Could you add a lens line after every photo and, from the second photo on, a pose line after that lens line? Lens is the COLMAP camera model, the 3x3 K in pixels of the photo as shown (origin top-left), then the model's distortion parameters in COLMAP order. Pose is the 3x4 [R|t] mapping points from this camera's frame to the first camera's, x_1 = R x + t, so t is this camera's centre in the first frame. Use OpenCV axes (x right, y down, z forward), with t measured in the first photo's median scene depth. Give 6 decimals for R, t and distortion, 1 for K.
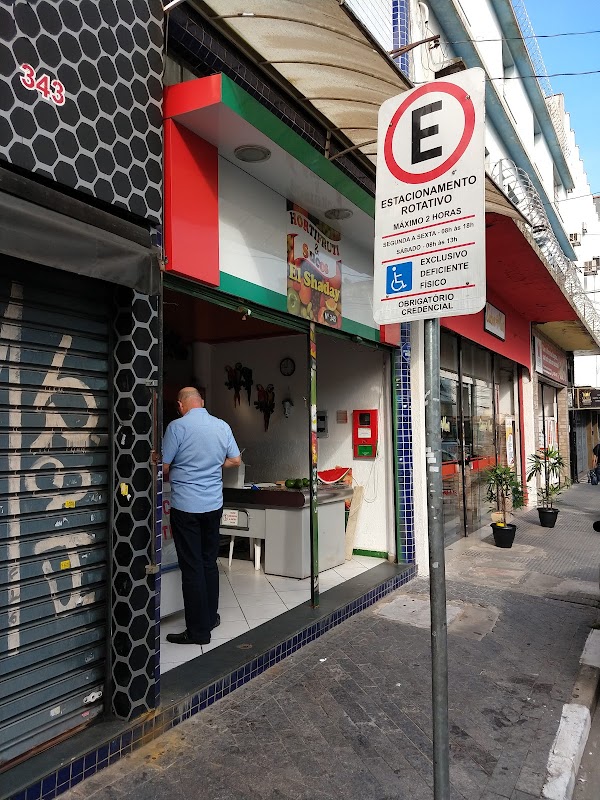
lens RADIAL K [[593.3, 0, 300.0], [0, 593.3, 400.0], [0, 0, 1]] dist [0.110063, -0.208252]
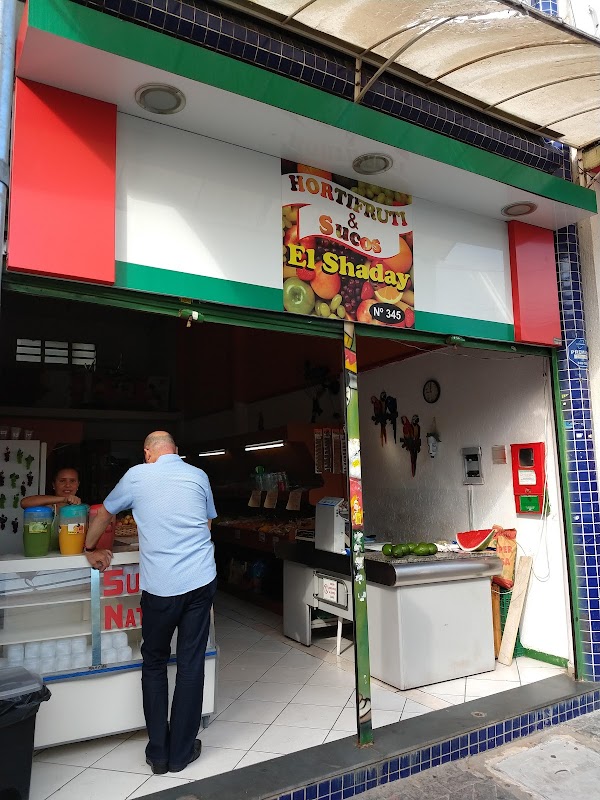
lens RADIAL K [[593.3, 0, 300.0], [0, 593.3, 400.0], [0, 0, 1]] dist [0.110063, -0.208252]
pose [[0.872152, -0.074745, -0.483491, 0.302530], [0.041182, 0.995969, -0.079685, 0.014824], [0.487498, 0.049586, 0.871715, 0.356458]]
